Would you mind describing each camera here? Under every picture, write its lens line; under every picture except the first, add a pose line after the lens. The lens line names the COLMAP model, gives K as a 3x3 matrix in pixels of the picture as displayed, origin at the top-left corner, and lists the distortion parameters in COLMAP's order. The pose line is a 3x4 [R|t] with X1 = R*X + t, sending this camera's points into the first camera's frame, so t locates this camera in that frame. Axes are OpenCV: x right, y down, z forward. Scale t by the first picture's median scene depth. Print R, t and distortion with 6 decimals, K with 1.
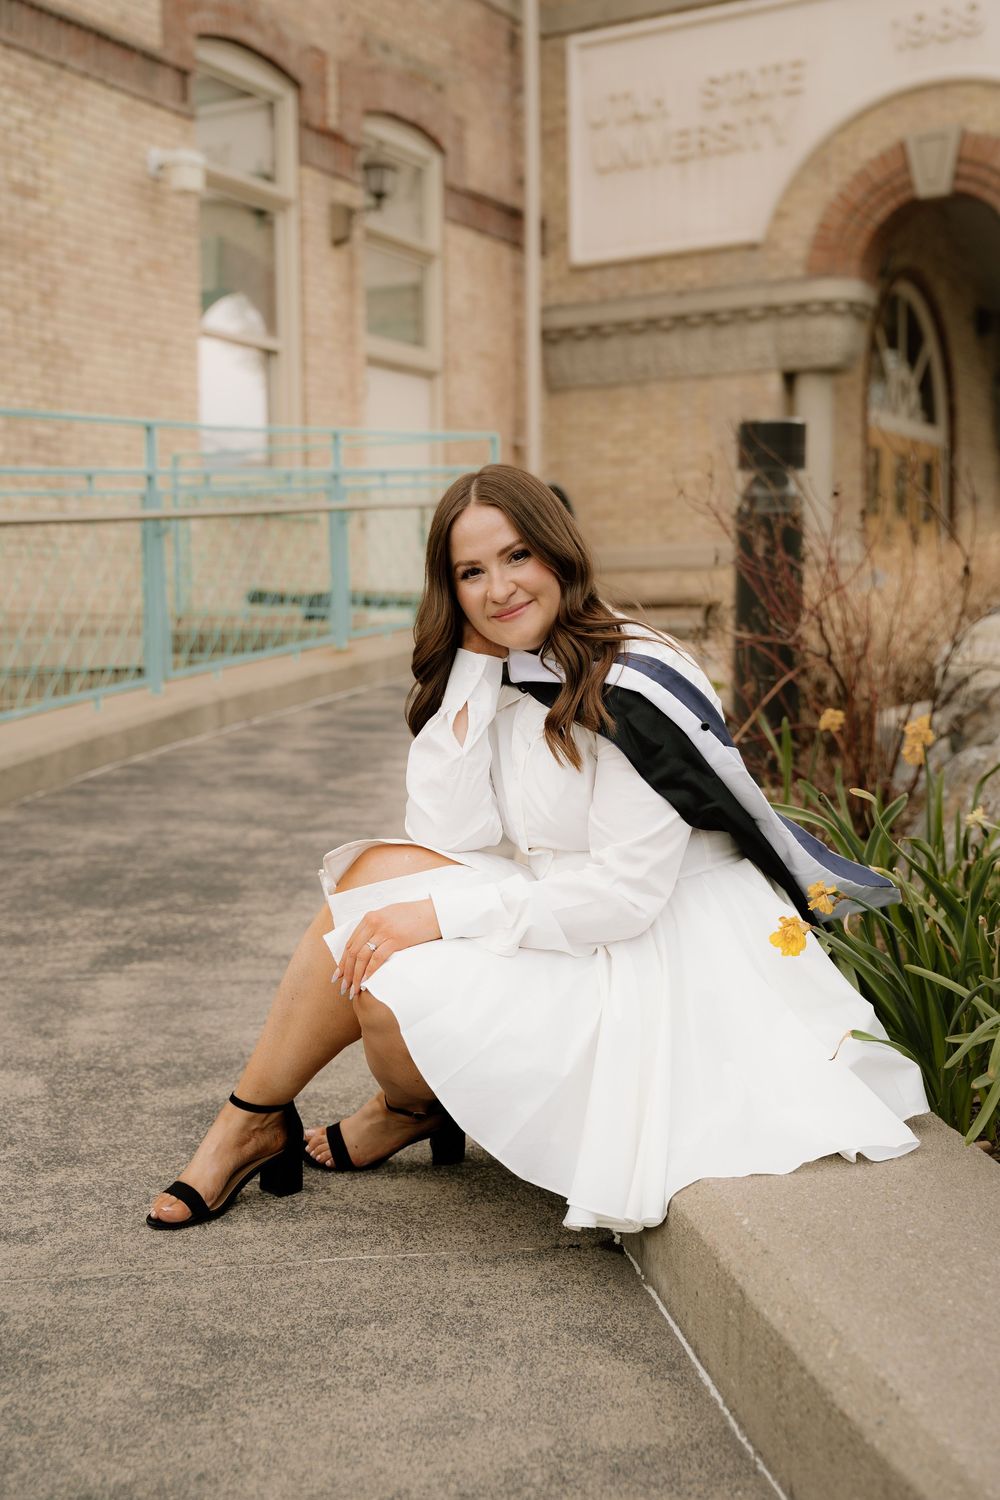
lens RADIAL K [[2013.1, 0, 460.2], [0, 2013.1, 747.0], [0, 0, 1]] dist [0.084338, 0.072392]
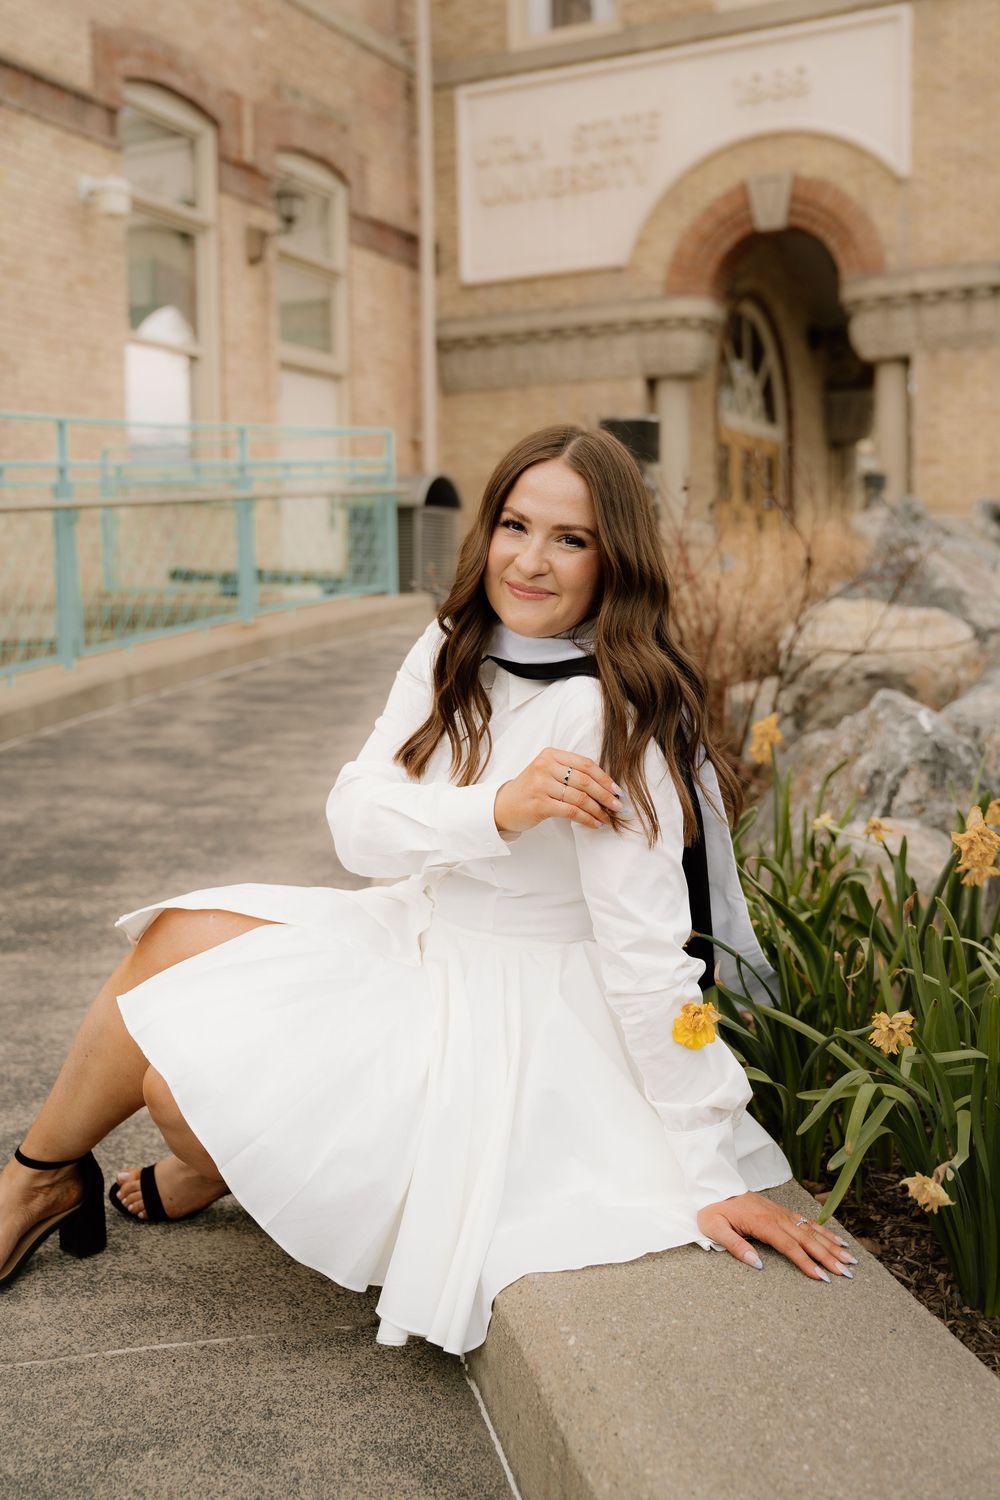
lens RADIAL K [[1584.9, 0, 504.3], [0, 1584.9, 678.7], [0, 0, 1]] dist [-0.014029, 0.098309]
pose [[0.998155, -0.007222, 0.060291, 0.031953], [0.007168, 0.999974, 0.001113, -0.021341], [-0.060297, -0.000679, 0.998180, 0.142482]]
